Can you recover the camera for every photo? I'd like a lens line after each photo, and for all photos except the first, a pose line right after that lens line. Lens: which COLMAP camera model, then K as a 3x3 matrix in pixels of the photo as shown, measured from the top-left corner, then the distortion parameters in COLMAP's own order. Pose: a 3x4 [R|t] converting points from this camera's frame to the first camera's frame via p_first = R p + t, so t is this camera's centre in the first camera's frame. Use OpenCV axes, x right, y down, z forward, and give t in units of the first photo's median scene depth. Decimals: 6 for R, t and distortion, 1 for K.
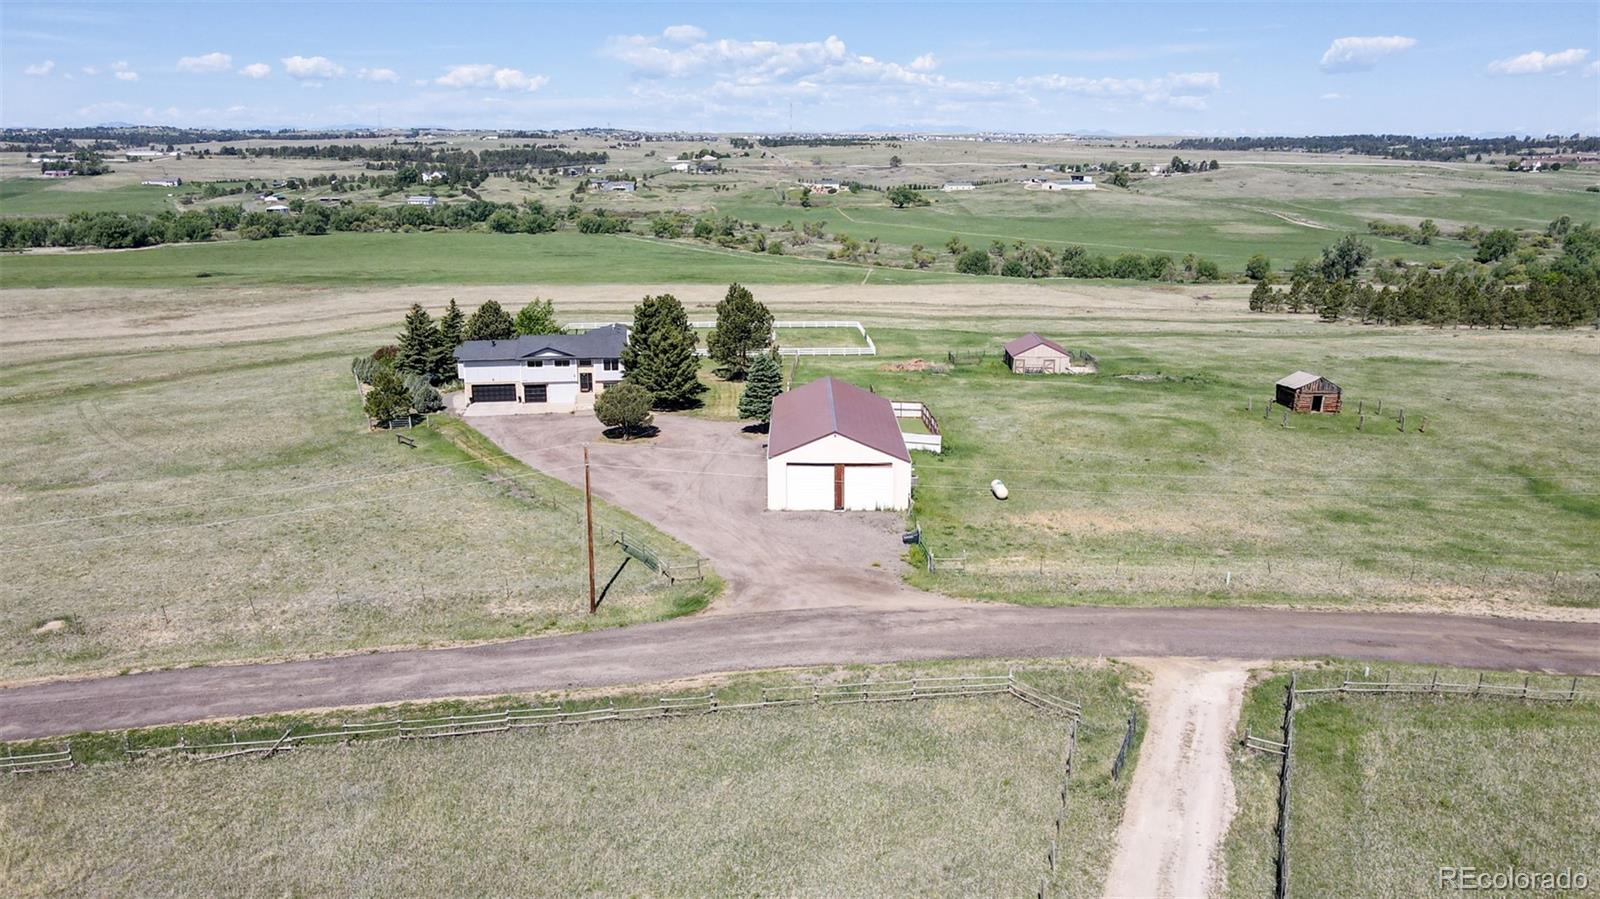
lens RADIAL K [[1165.7, 0, 800.0], [0, 1165.7, 449.5], [0, 0, 1]] dist [0.002063, 0.032984]
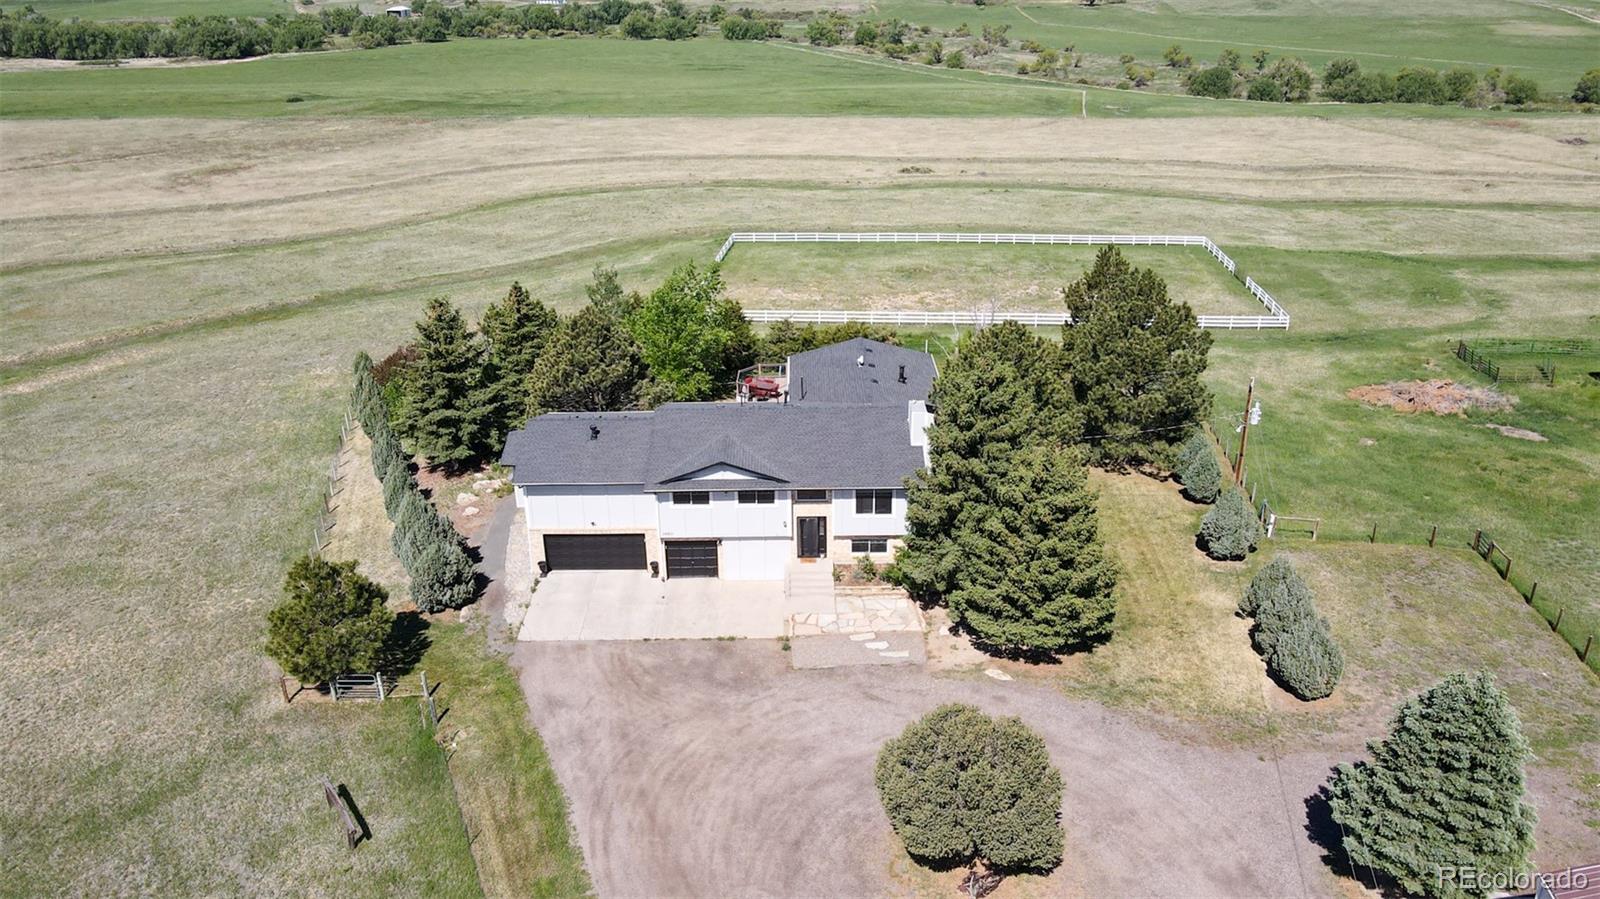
lens RADIAL K [[1165.7, 0, 800.0], [0, 1165.7, 449.5], [0, 0, 1]] dist [0.002063, 0.032984]
pose [[0.993092, 0.037937, -0.111038, -0.028519], [-0.019441, 0.986412, 0.163137, -0.031274], [0.115718, -0.159851, 0.980335, 0.119494]]
